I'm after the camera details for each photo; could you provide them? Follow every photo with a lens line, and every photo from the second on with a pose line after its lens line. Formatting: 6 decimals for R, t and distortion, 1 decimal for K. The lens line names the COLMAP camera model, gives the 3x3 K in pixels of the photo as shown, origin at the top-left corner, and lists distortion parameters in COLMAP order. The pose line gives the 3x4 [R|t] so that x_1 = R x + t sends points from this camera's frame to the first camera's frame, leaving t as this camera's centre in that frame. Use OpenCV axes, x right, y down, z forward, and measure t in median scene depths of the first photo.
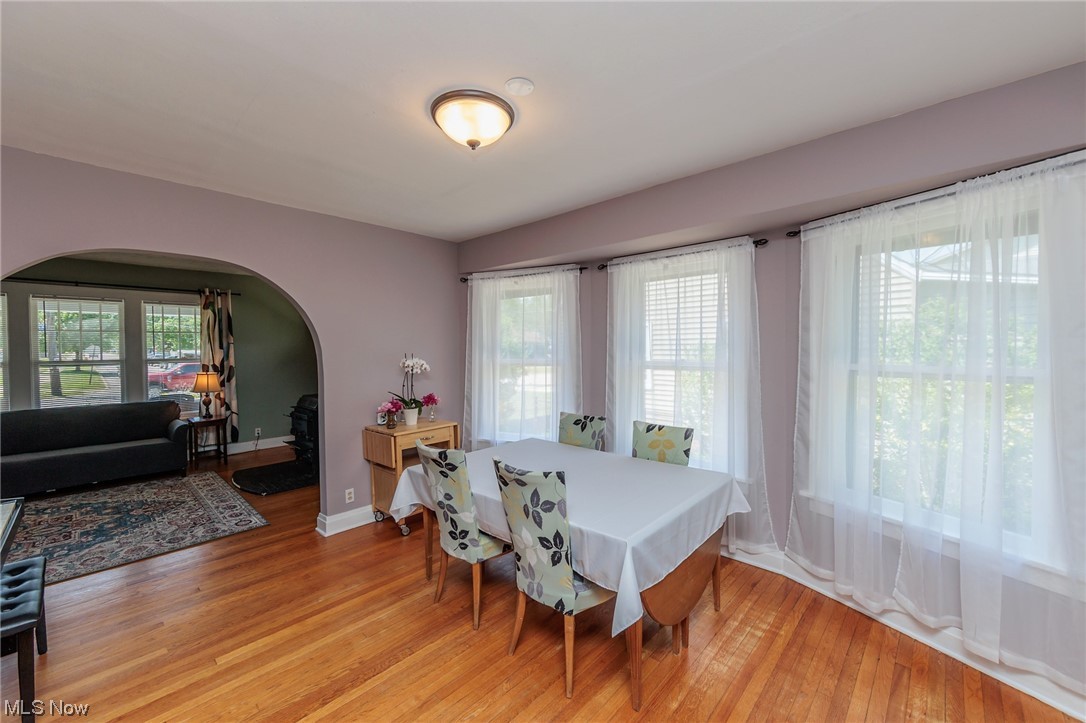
lens RADIAL K [[427.3, 0, 539.8], [0, 427.3, 363.2], [0, 0, 1]] dist [-0.001666, -0.000006]
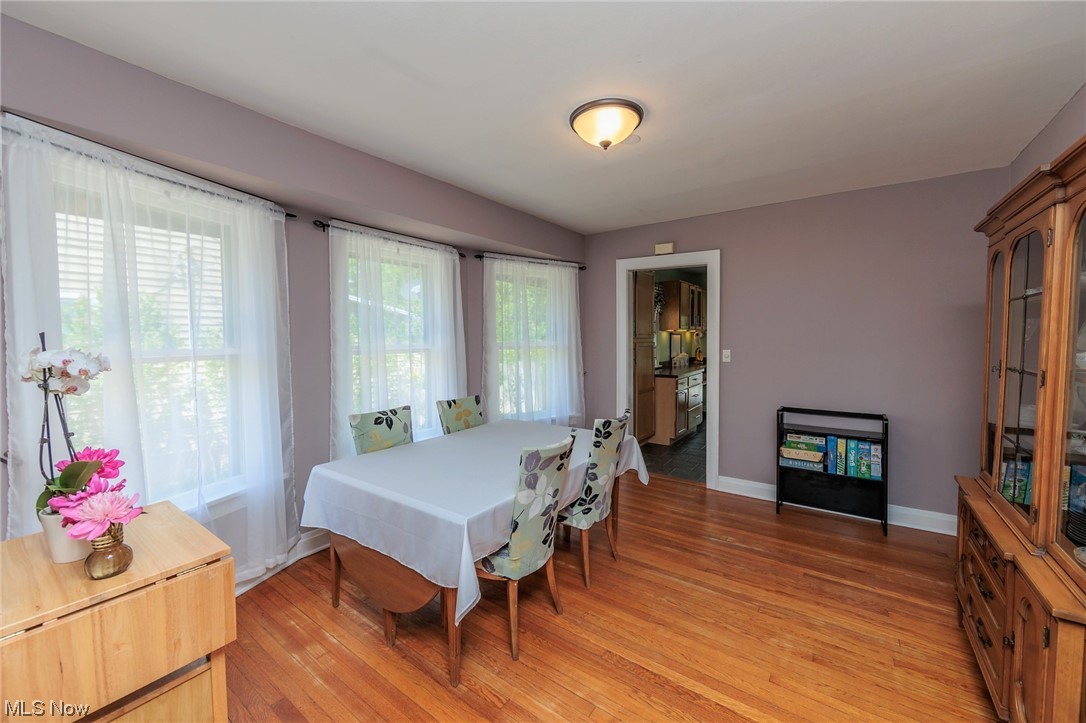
lens RADIAL K [[427.3, 0, 538.9], [0, 427.3, 358.0], [0, 0, 1]] dist [-0.001666, -0.000006]
pose [[-0.131391, -0.053027, 0.989911, -0.797339], [0.022604, 0.998148, 0.056469, -0.022481], [-0.991073, 0.029796, -0.129949, 0.841922]]
